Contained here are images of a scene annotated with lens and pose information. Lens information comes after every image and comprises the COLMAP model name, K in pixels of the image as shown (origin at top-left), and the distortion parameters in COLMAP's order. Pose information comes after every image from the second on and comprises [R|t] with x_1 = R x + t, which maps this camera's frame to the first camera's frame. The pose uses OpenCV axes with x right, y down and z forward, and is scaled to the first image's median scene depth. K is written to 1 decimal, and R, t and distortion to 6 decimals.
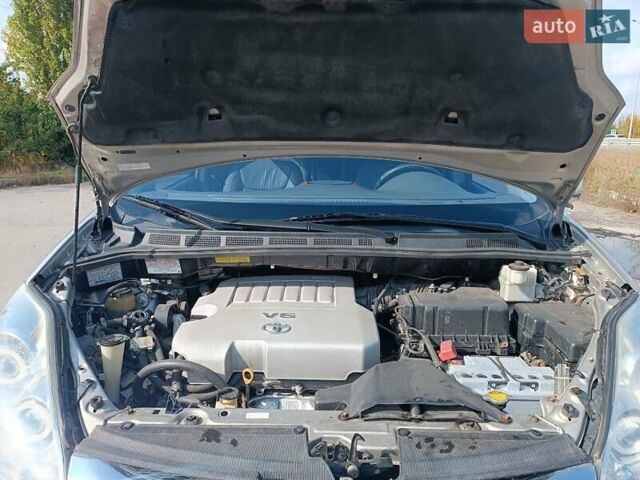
lens RADIAL K [[479.3, 0, 320.7], [0, 479.3, 240.0], [0, 0, 1]] dist [-0.001145, 0.019342]
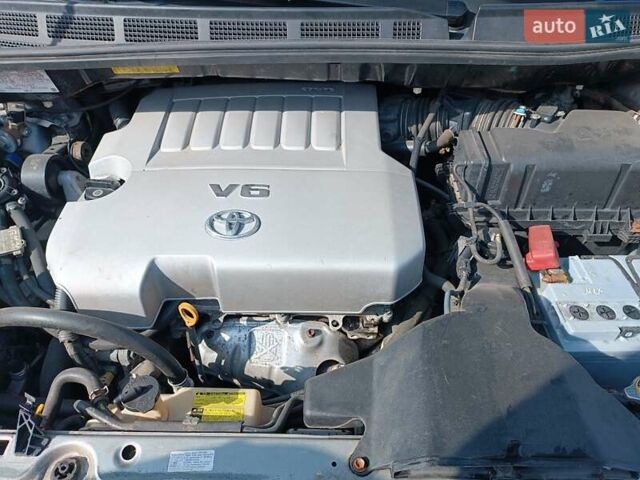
lens RADIAL K [[479.3, 0, 320.3], [0, 479.3, 239.7], [0, 0, 1]] dist [-0.001145, 0.019342]
pose [[0.999802, -0.009904, -0.017251, 0.012028], [0.017522, 0.849032, 0.528050, -0.072561], [0.009417, -0.528248, 0.849038, 0.469571]]
